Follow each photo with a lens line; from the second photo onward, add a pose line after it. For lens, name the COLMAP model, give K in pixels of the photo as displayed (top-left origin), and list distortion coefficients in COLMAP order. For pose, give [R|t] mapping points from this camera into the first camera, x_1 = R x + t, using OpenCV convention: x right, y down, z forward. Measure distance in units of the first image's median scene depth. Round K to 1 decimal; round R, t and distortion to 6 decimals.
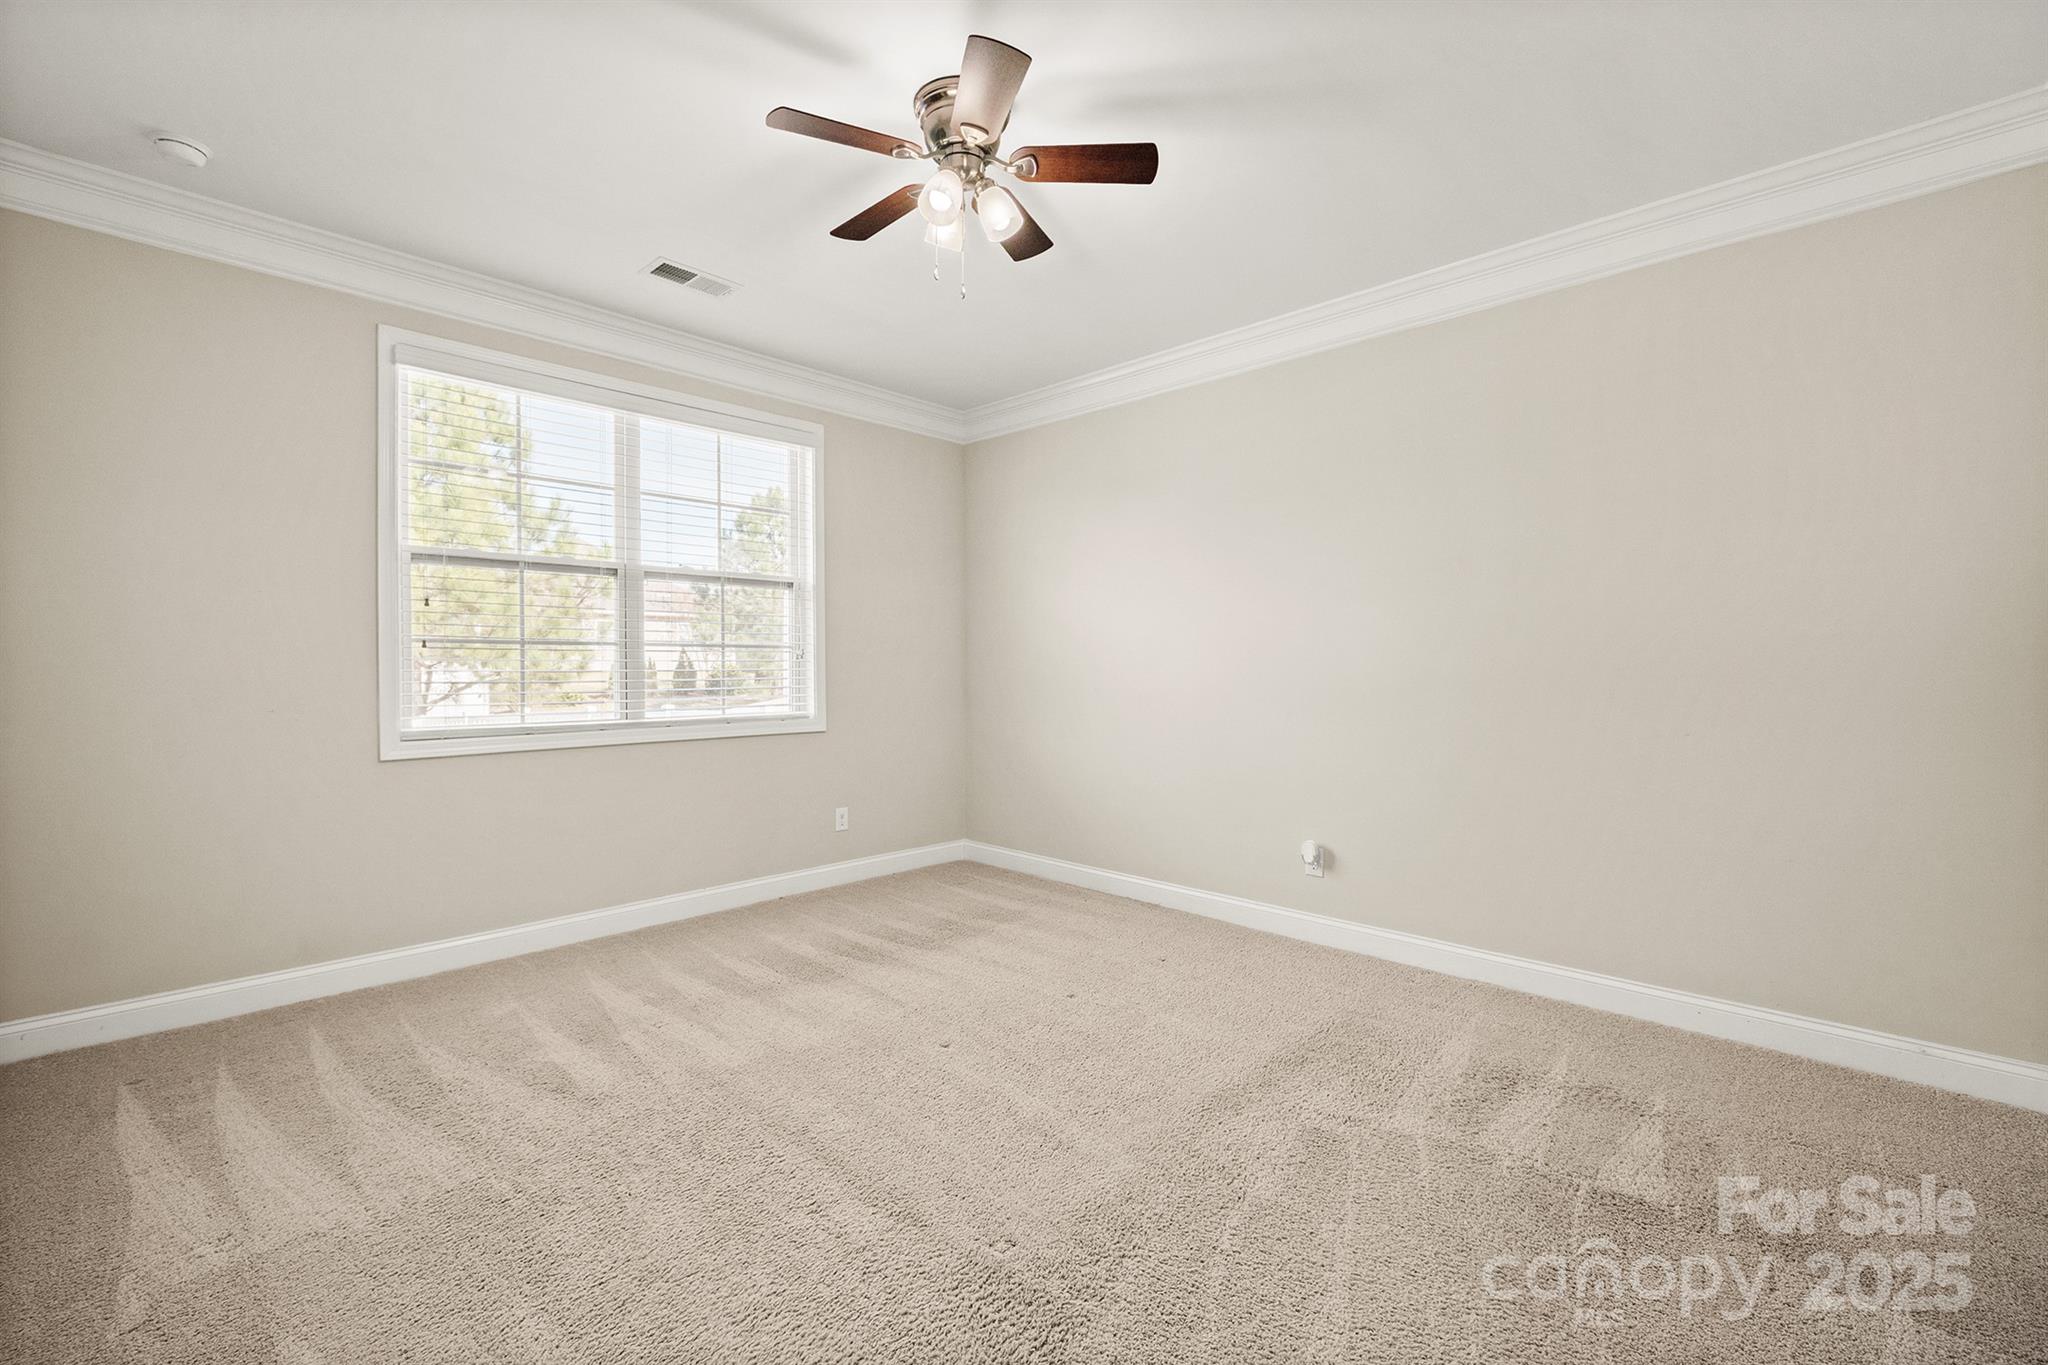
lens RADIAL K [[878.6, 0, 1019.3], [0, 878.6, 691.8], [0, 0, 1]] dist [-0.006441, -0.000313]
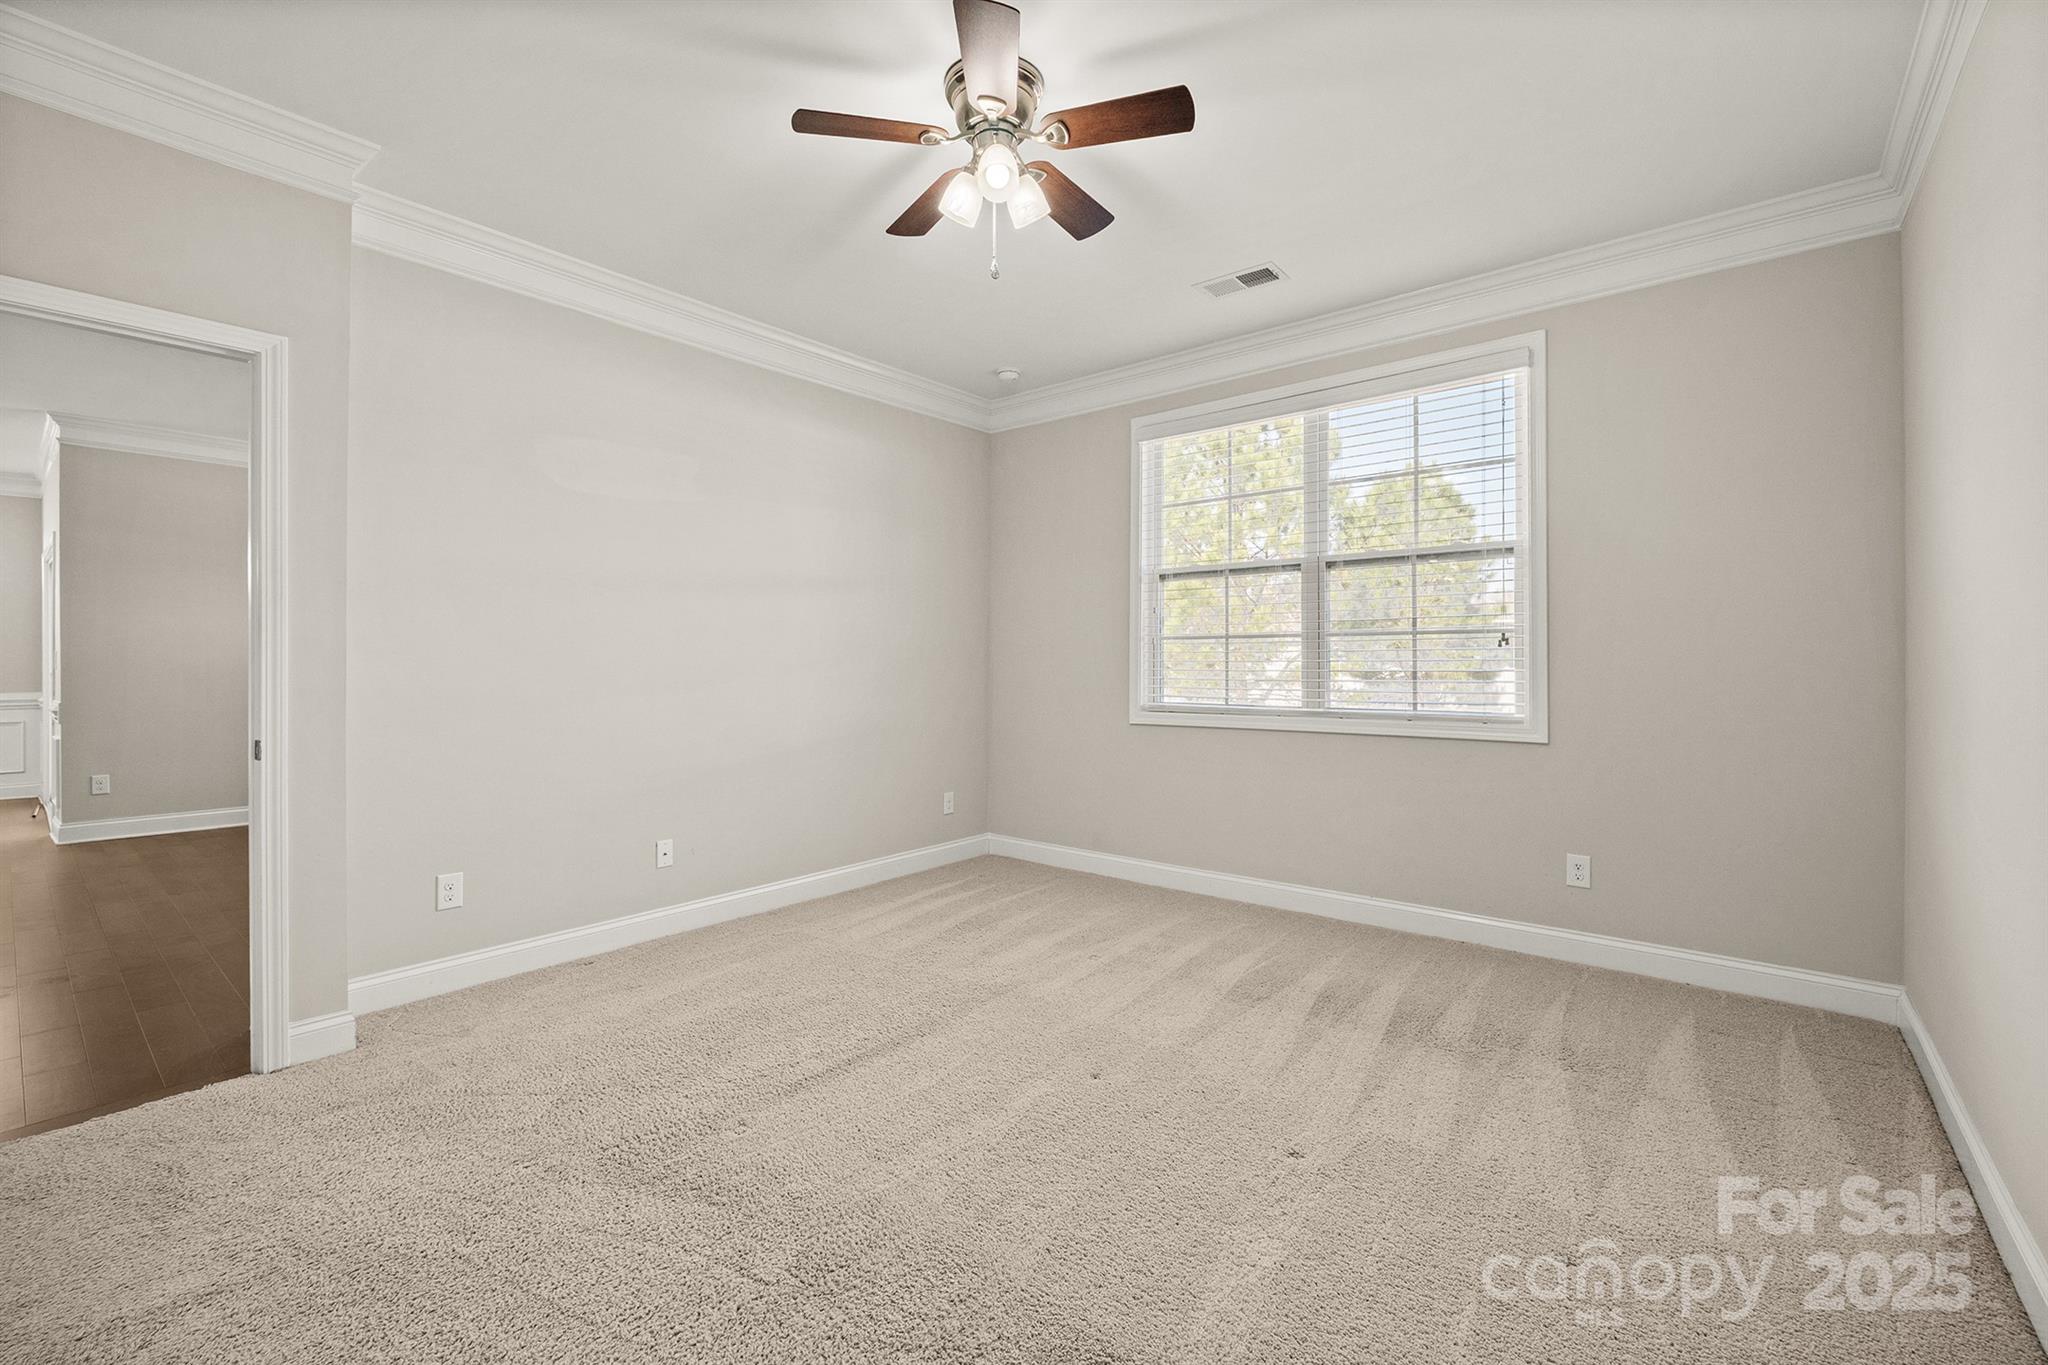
lens RADIAL K [[873.5, 0, 1018.2], [0, 873.5, 663.5], [0, 0, 1]] dist [0.001504, 0.000036]
pose [[0.060809, 0.005262, -0.998136, 0.619378], [-0.022615, 0.999737, 0.003892, -0.018680], [0.997893, 0.022336, 0.060912, 0.661212]]
